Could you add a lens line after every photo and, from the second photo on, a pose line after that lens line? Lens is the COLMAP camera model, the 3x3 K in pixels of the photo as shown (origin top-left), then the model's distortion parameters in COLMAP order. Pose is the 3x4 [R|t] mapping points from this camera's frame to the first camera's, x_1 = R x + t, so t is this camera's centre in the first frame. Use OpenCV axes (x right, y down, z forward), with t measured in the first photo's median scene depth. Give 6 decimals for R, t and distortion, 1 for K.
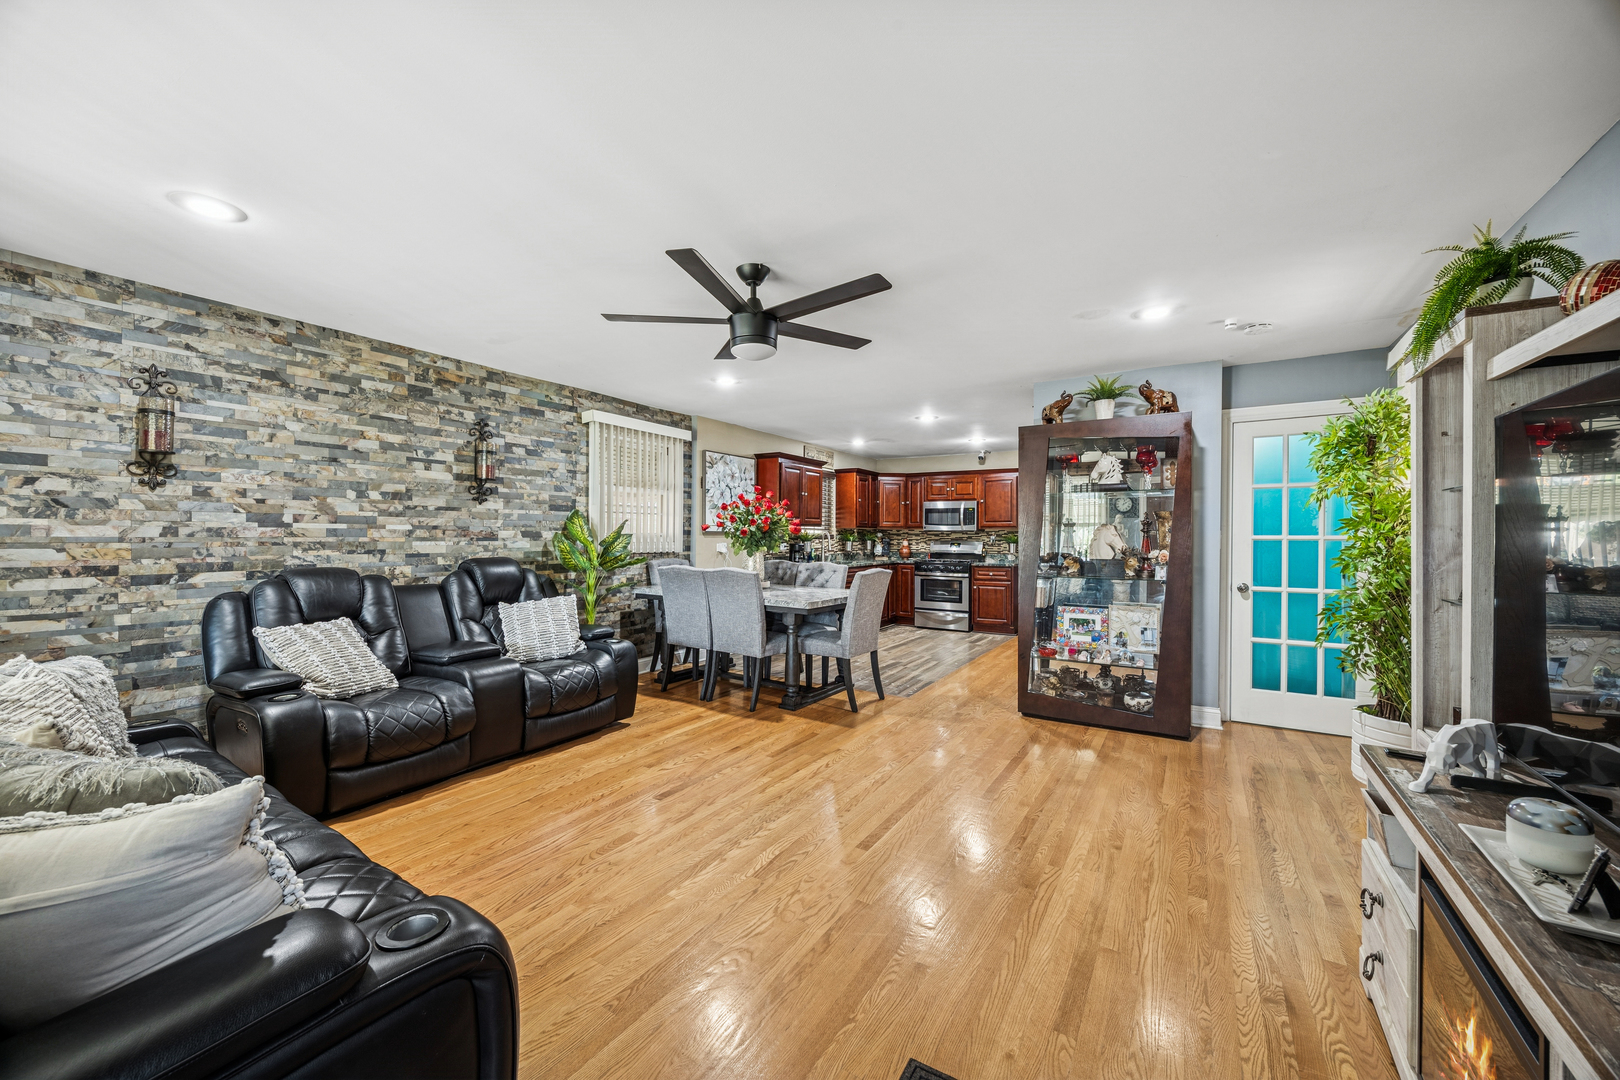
lens RADIAL K [[612.1, 0, 807.3], [0, 612.1, 540.9], [0, 0, 1]] dist [0.000429, 0.000002]
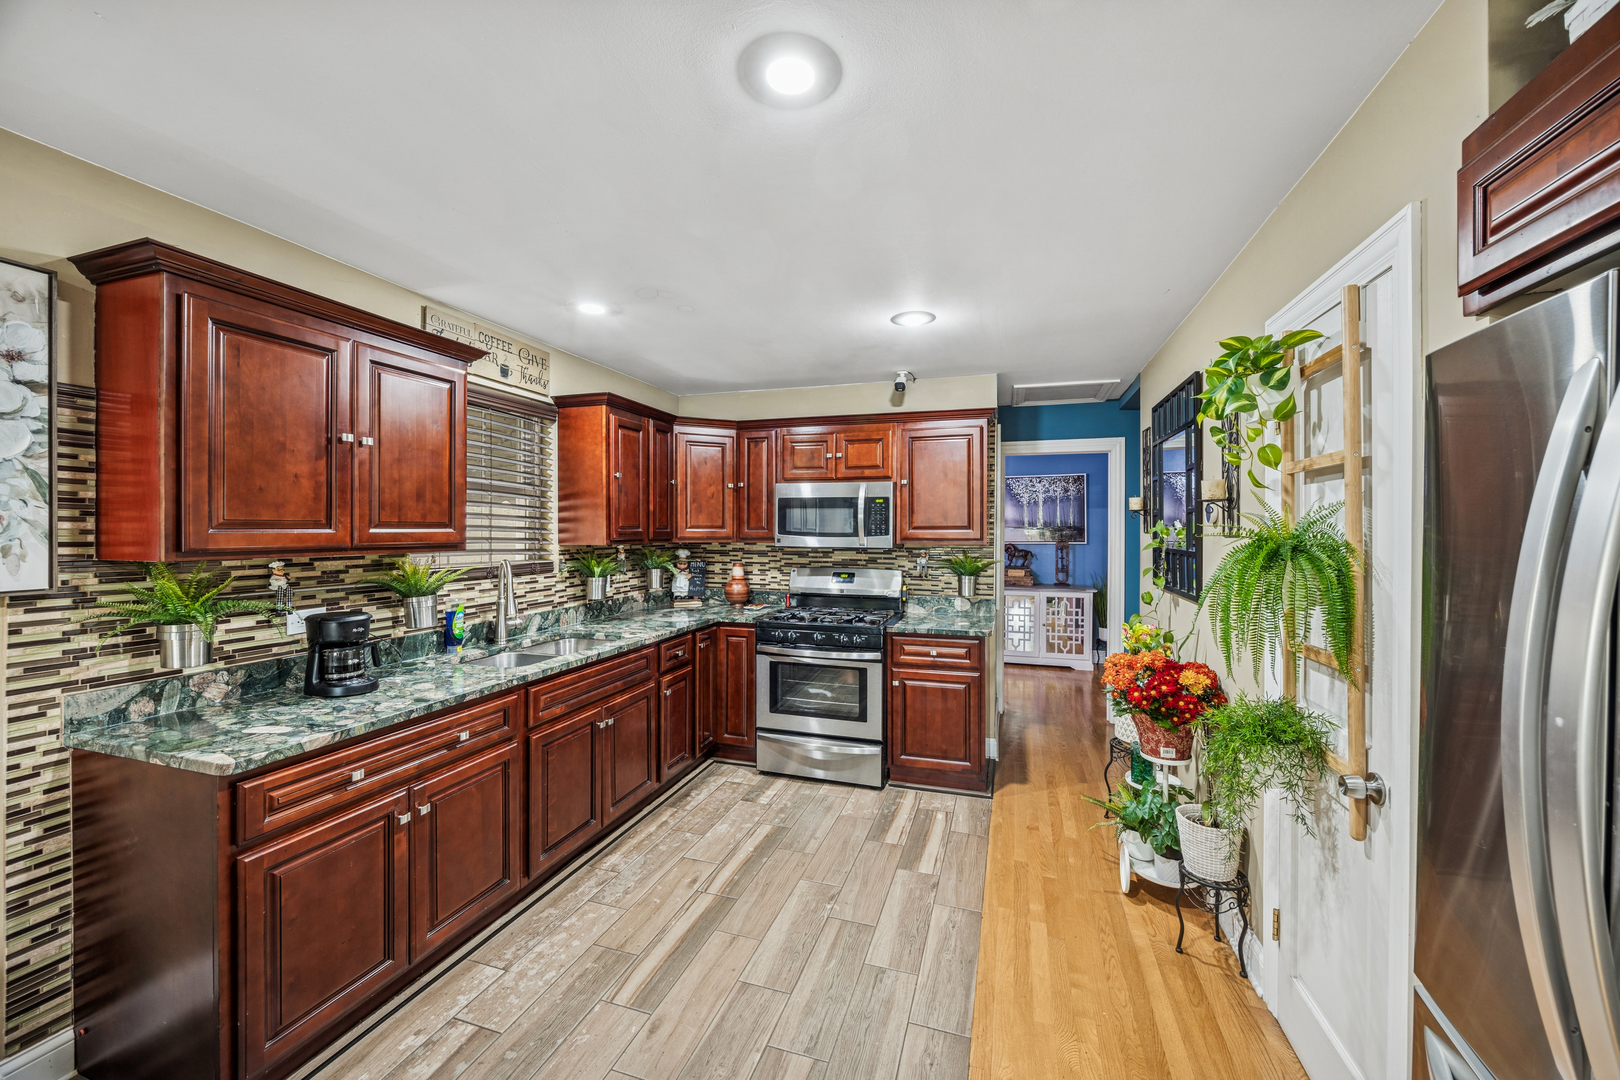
lens RADIAL K [[612.1, 0, 813.9], [0, 612.1, 532.4], [0, 0, 1]] dist [0.000429, 0.000002]
pose [[0.968566, -0.005381, 0.248697, 0.108158], [0.006649, 0.999969, -0.004257, -0.026062], [-0.248667, 0.005777, 0.968572, 0.570424]]
